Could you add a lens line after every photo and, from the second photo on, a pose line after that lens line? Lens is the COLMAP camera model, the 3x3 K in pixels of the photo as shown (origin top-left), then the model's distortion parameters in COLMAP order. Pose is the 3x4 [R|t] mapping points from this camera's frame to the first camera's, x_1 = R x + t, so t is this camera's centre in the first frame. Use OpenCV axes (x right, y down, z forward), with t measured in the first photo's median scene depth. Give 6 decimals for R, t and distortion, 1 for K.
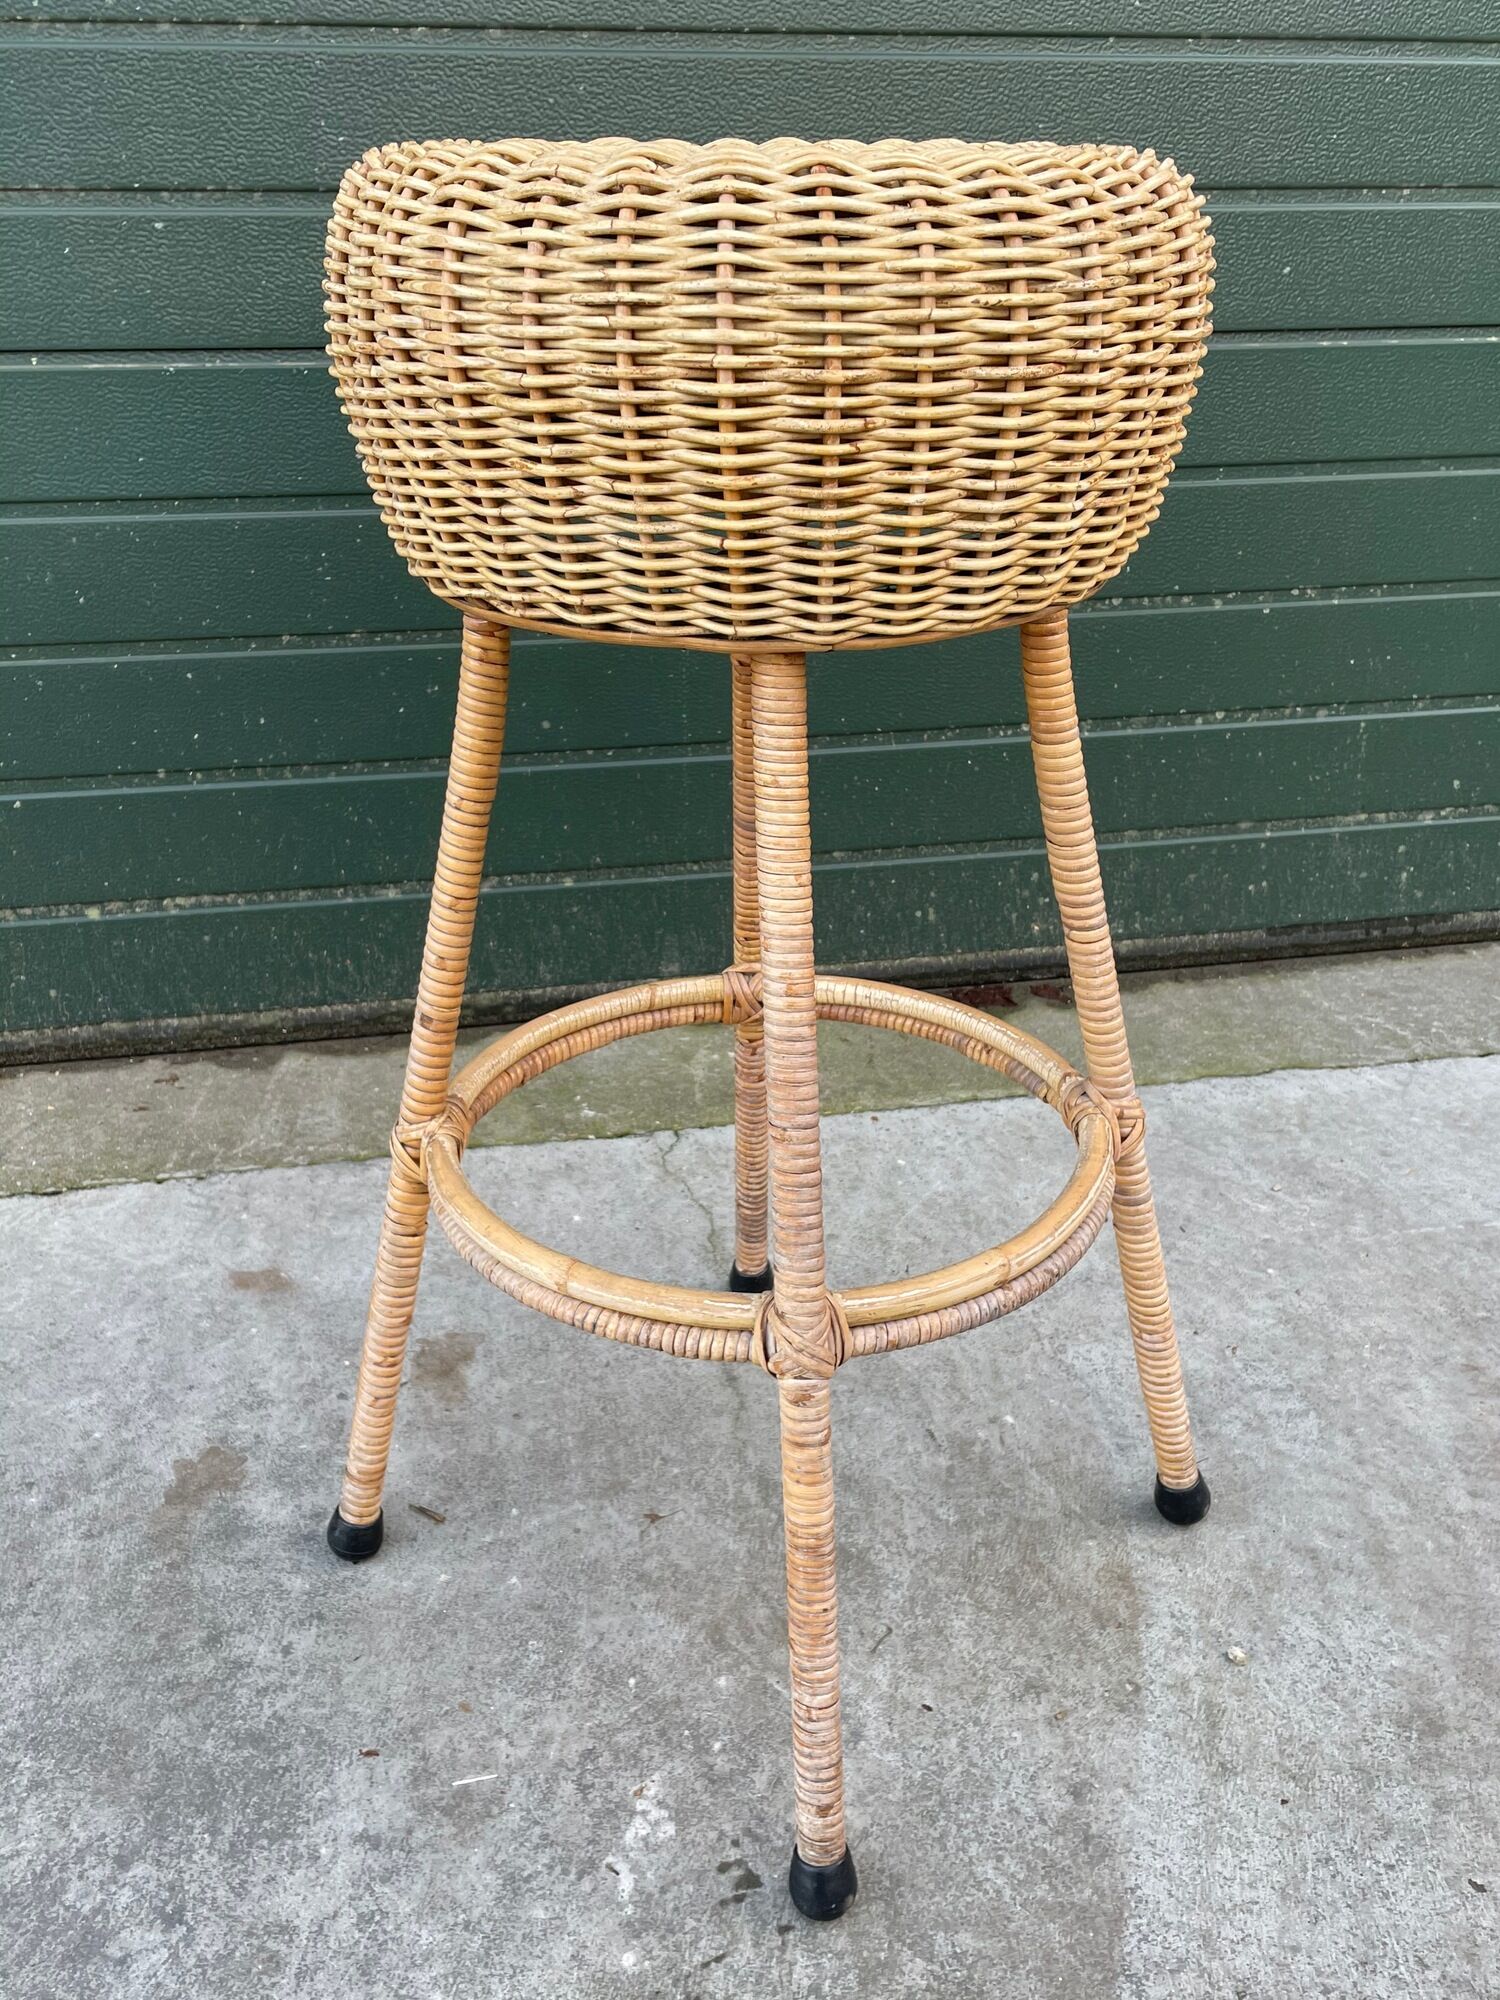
lens RADIAL K [[1832.0, 0, 733.7], [0, 1832.0, 979.5], [0, 0, 1]] dist [0.033731, 0.000000]
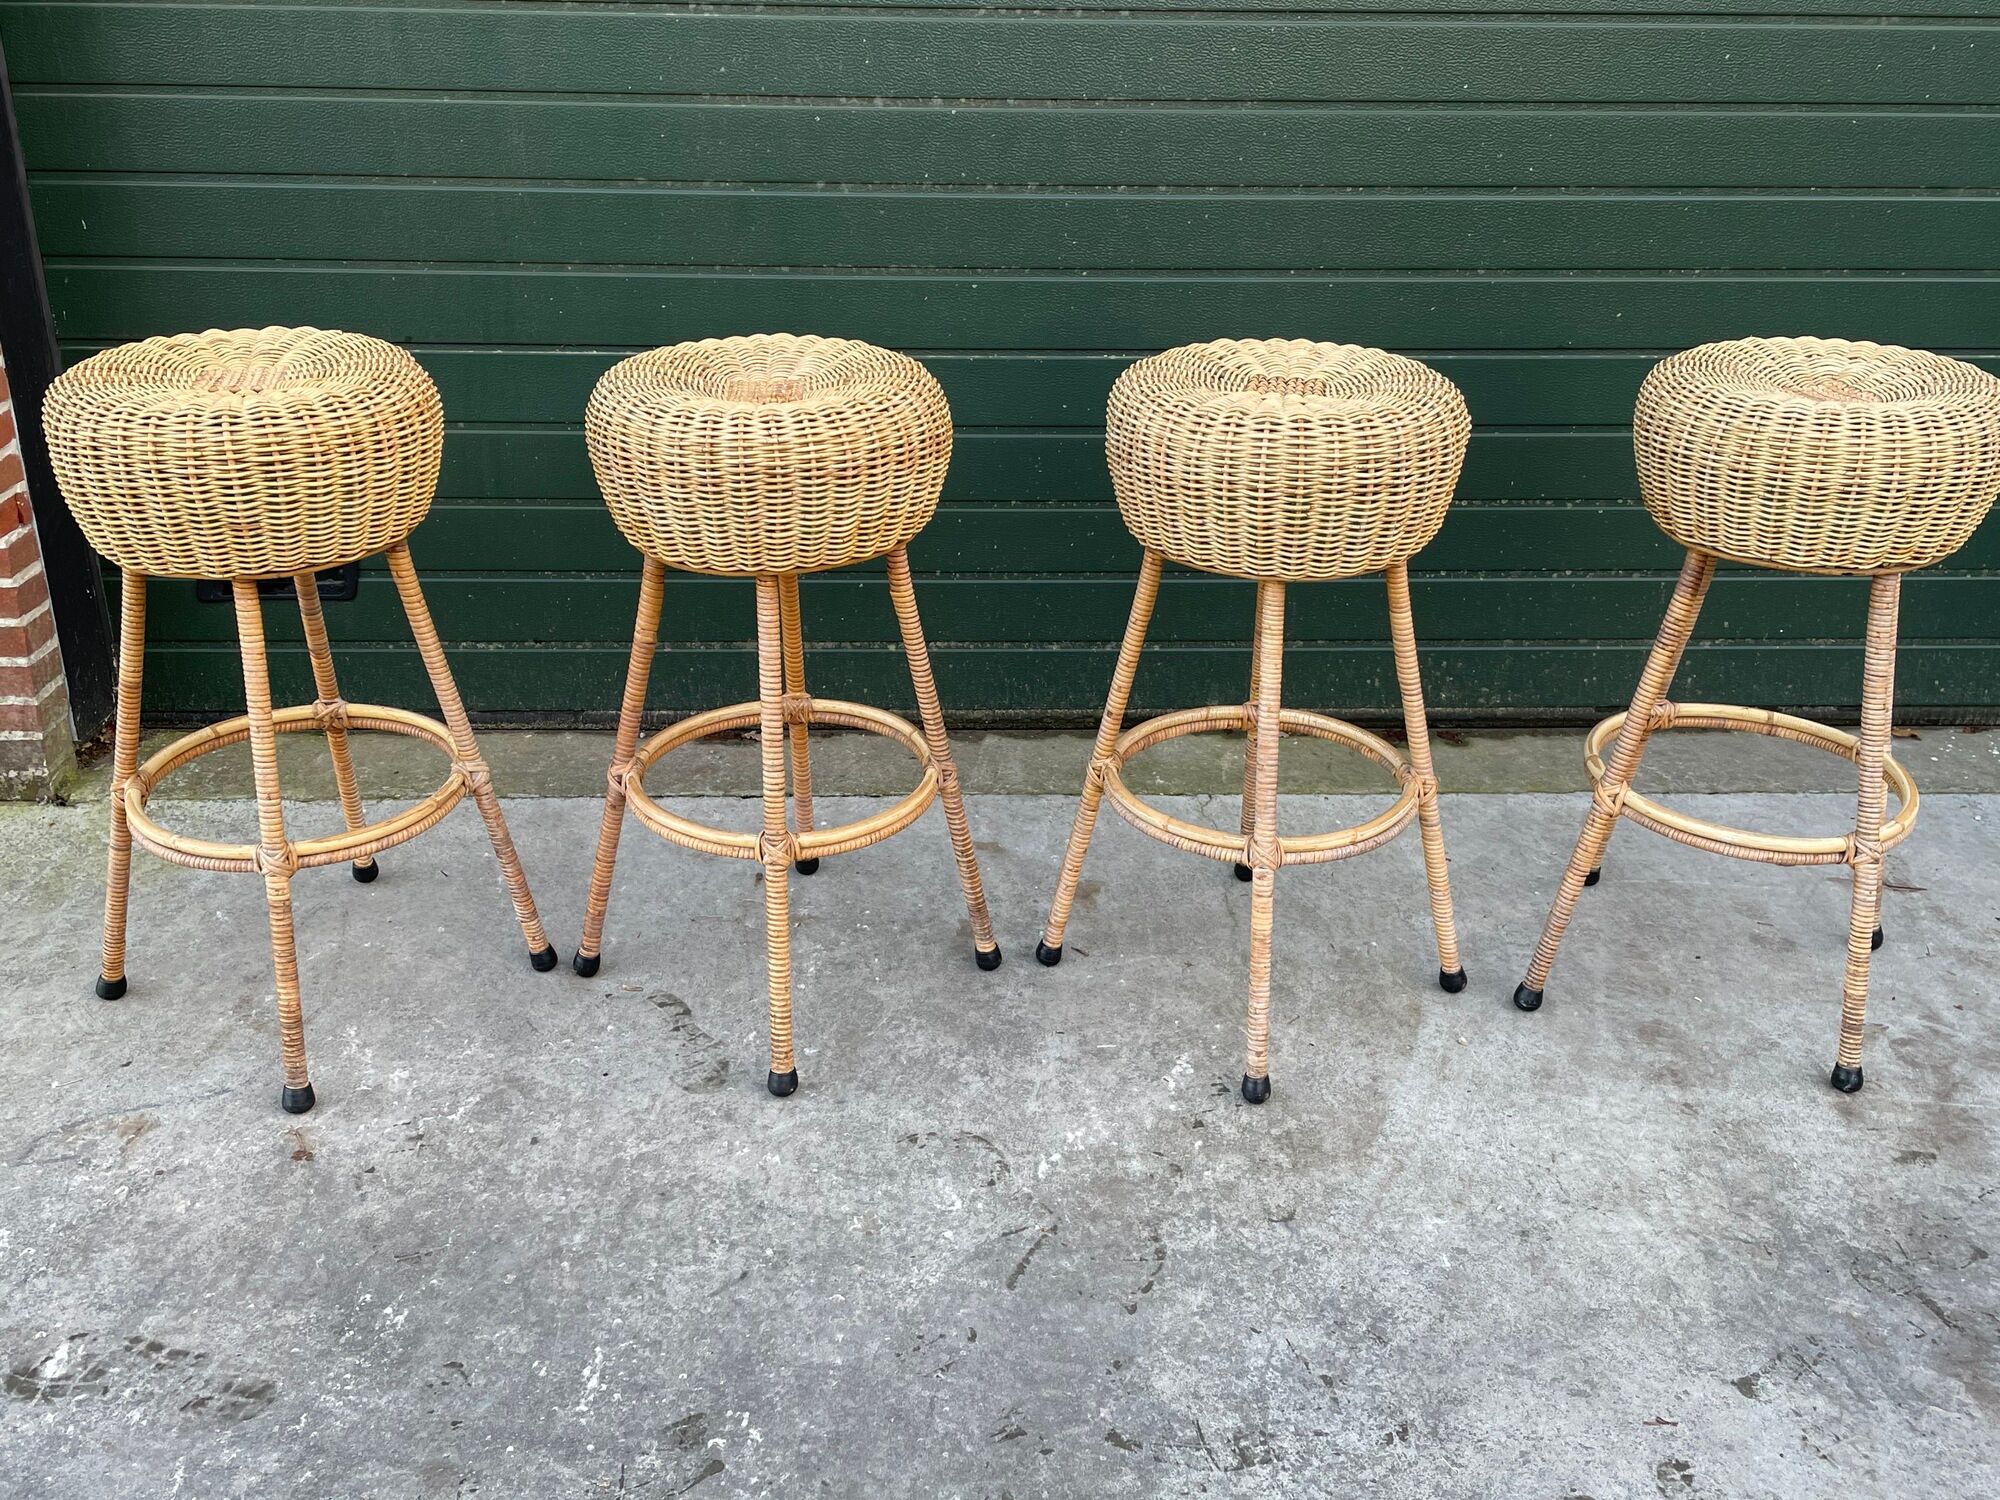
lens RADIAL K [[1846.3, 0, 971.8], [0, 1846.3, 735.9], [0, 0, 1]] dist [0.089530, 0.000000]
pose [[0.985171, 0.079102, -0.152256, 0.013652], [-0.077701, 0.996862, 0.015142, 0.026470], [0.152976, -0.003087, 0.988225, -1.225375]]
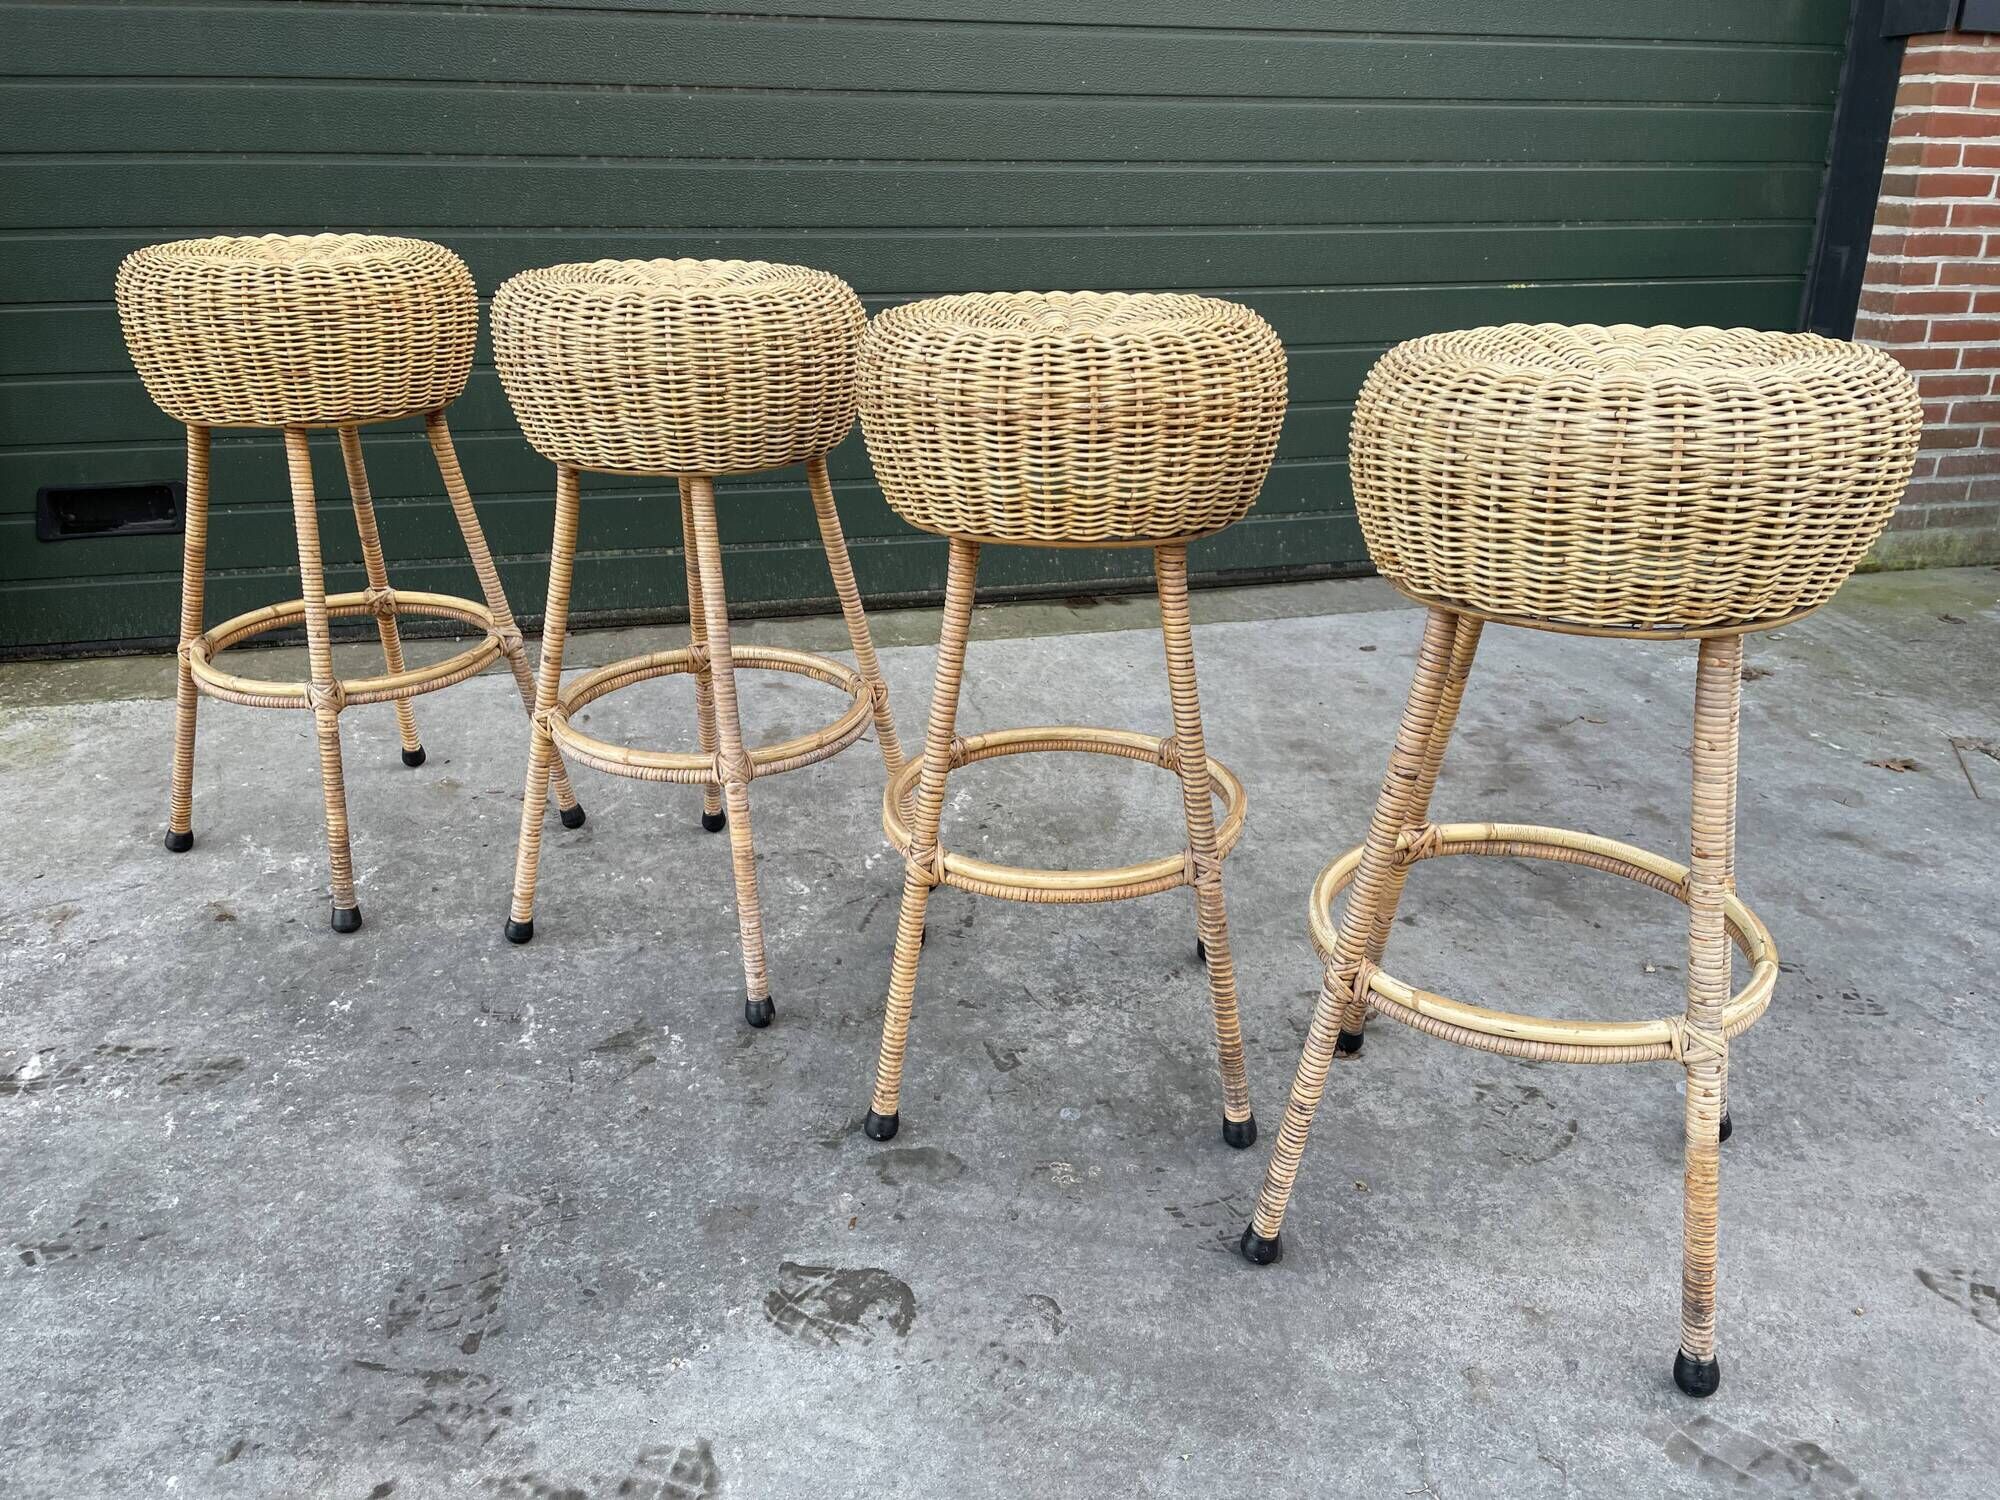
lens RADIAL K [[1554.2, 0, 1037.3], [0, 1554.2, 731.3], [0, 0, 1]] dist [0.051795, -0.005958]
pose [[0.973143, -0.072465, 0.218500, -0.013633], [0.083020, 0.995764, -0.039509, 0.214269], [-0.214712, 0.056588, 0.975037, -0.856177]]
